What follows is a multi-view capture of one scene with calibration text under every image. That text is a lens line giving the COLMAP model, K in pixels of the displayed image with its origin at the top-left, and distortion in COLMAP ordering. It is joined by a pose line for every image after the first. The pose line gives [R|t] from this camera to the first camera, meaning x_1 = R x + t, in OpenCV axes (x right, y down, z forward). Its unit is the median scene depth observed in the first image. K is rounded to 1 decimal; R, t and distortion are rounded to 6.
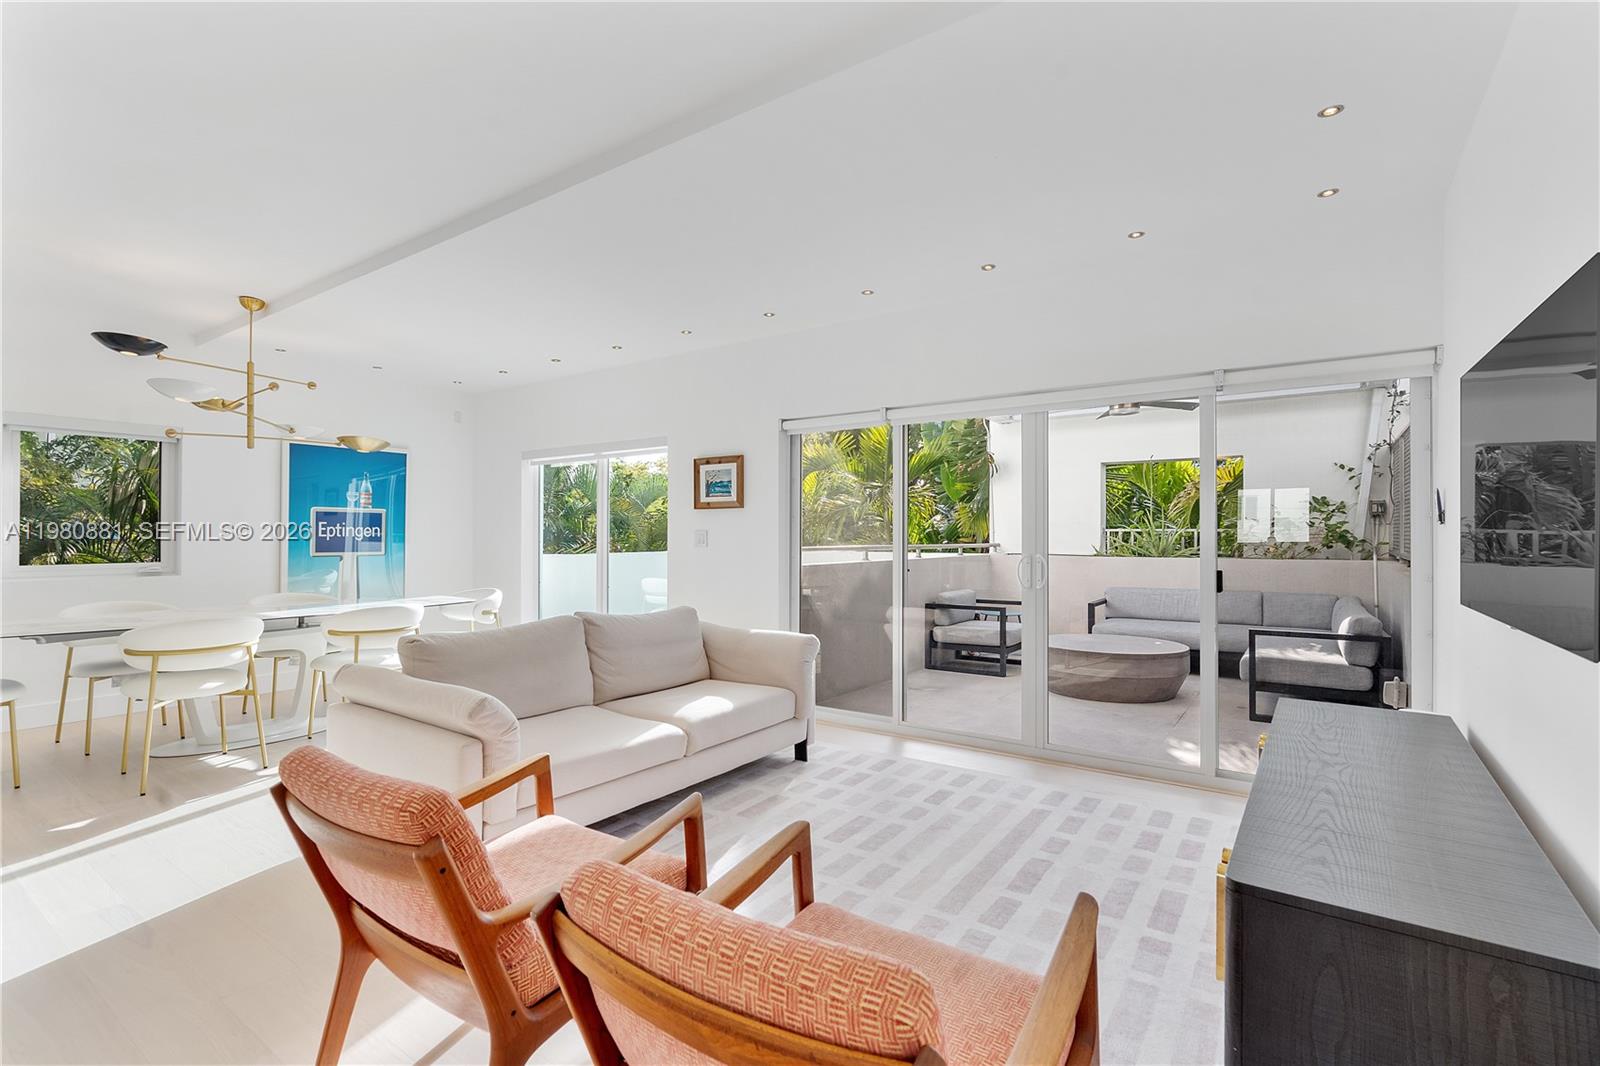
lens RADIAL K [[737.3, 0, 800.0], [0, 737.3, 533.0], [0, 0, 1]] dist [-0.003101, -0.000102]
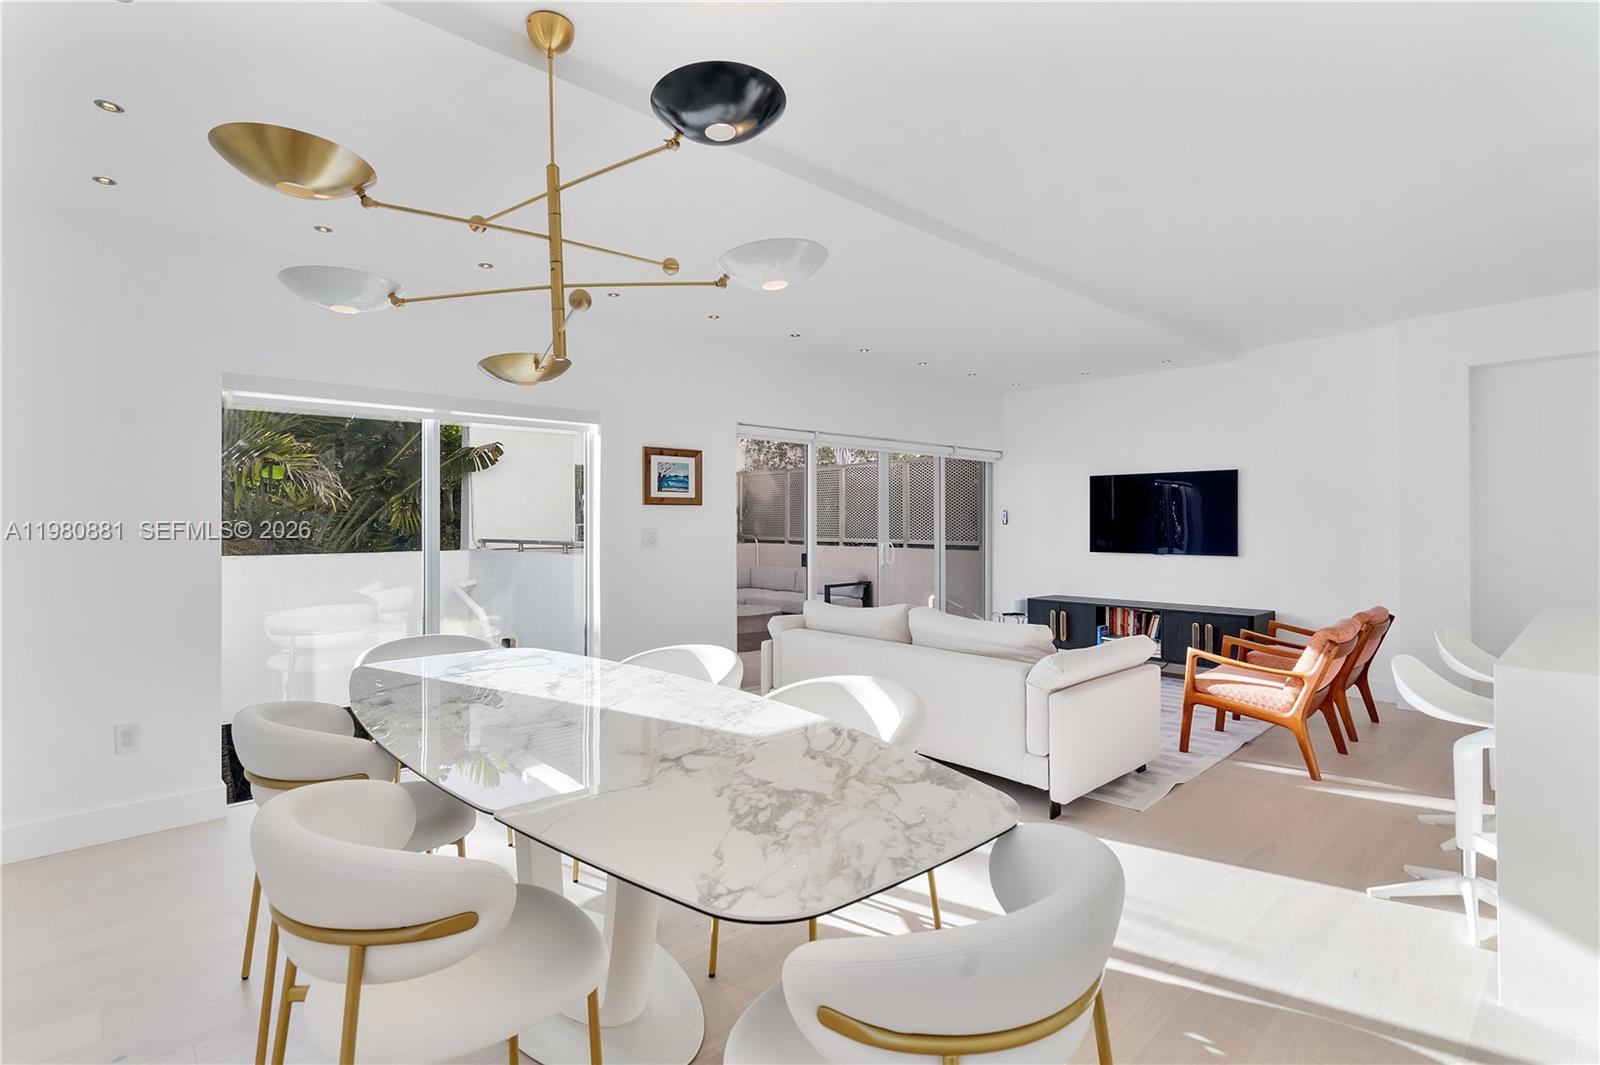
lens RADIAL K [[750.9, 0, 801.4], [0, 750.9, 518.9], [0, 0, 1]] dist [0.000954, 0.000453]
pose [[0.206696, 0.004190, 0.978396, -0.944853], [0.000098, 0.999991, -0.004303, -0.010977], [-0.978405, 0.000986, 0.206693, 0.616861]]
